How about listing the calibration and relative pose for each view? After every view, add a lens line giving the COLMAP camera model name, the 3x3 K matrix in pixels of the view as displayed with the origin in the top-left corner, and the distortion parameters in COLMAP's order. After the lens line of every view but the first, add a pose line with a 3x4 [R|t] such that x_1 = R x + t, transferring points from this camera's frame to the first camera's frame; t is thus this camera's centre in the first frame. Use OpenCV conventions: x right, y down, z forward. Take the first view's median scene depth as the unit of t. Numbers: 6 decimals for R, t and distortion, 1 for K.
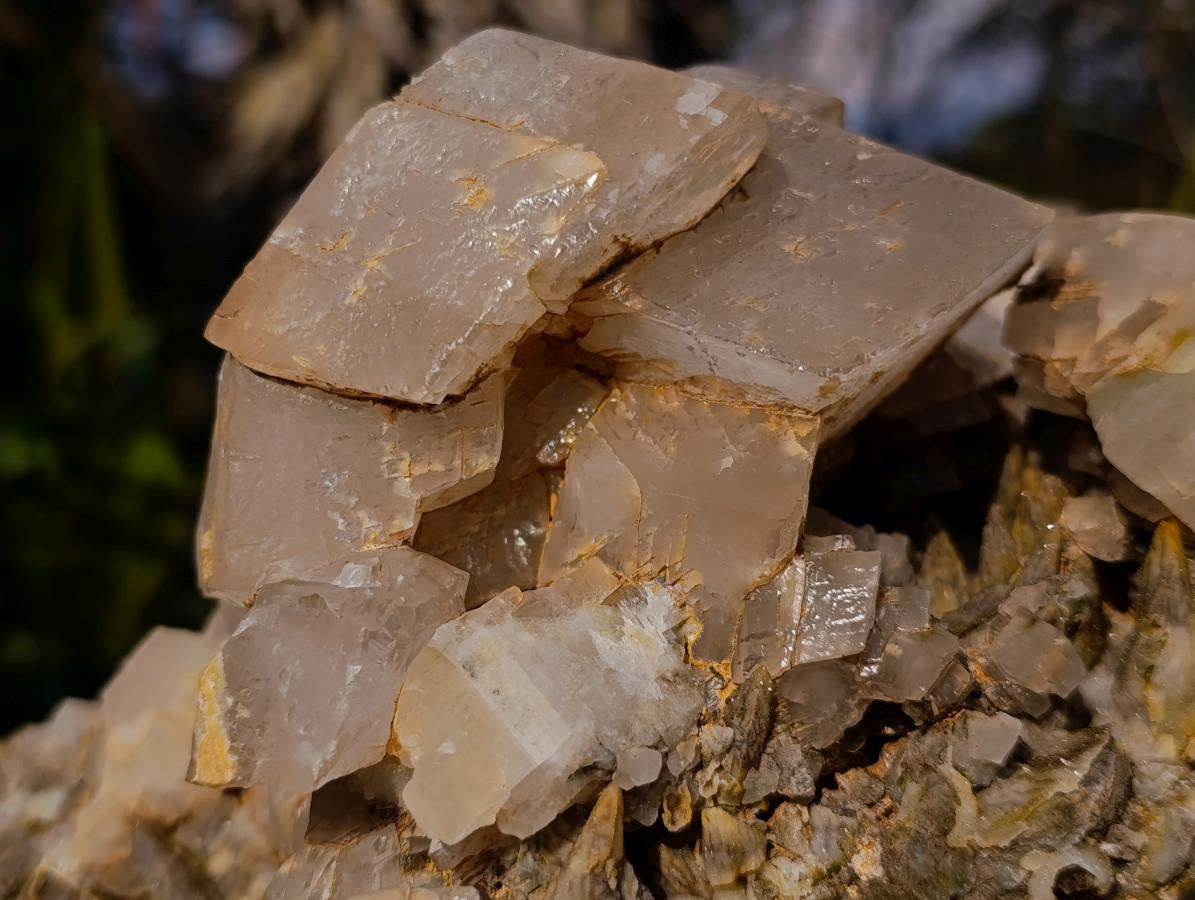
lens RADIAL K [[1786.9, 0, 629.8], [0, 1786.9, 403.2], [0, 0, 1]] dist [0.032411, 0.000000]
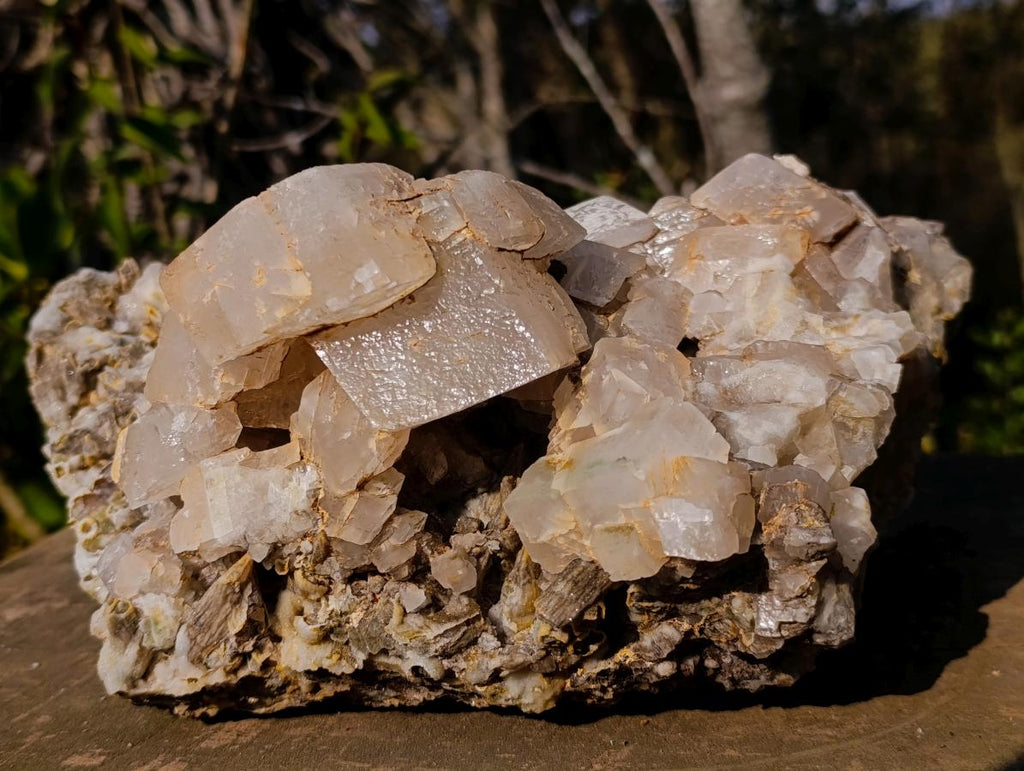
lens RADIAL K [[1531.2, 0, 510.8], [0, 1531.2, 385.1], [0, 0, 1]] dist [0.032411, 0.000000]
pose [[0.875828, 0.384738, -0.291379, 0.721039], [-0.204079, 0.842342, 0.498811, -0.946863], [0.437352, -0.377409, 0.816263, -0.349802]]
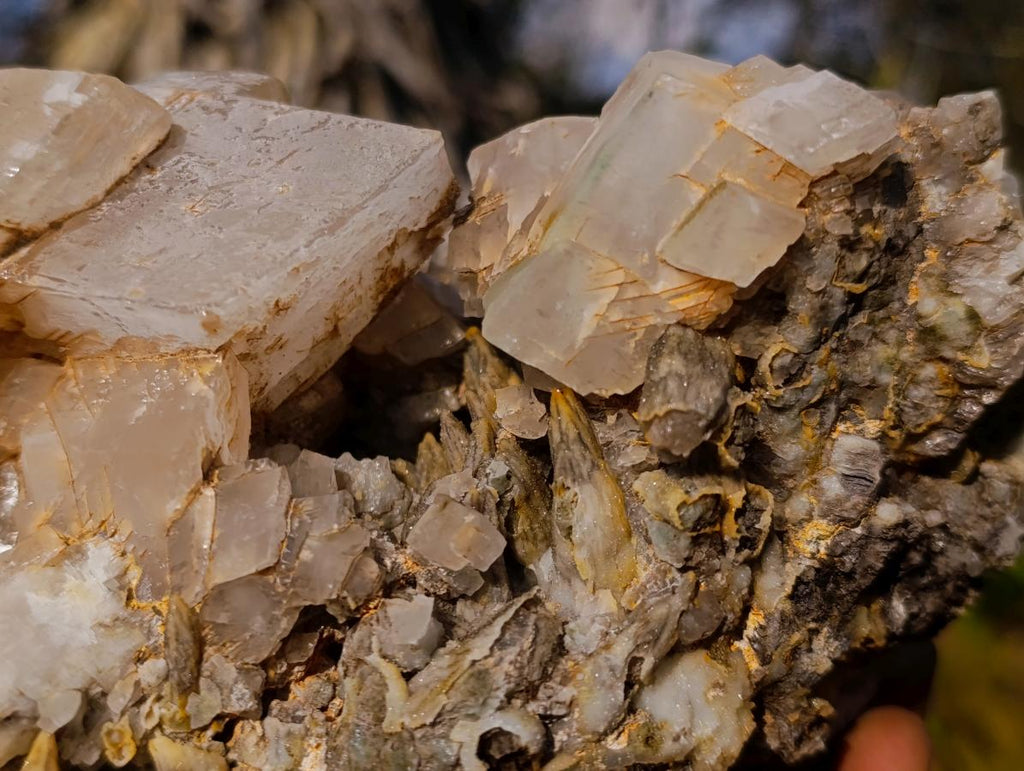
lens RADIAL K [[1531.2, 0, 502.4], [0, 1531.2, 348.8], [0, 0, 1]] dist [0.032411, 0.000000]
pose [[0.981371, -0.189259, -0.033042, 0.304044], [0.186668, 0.979993, -0.069056, 0.099877], [0.045450, 0.061602, 0.997065, 0.101505]]
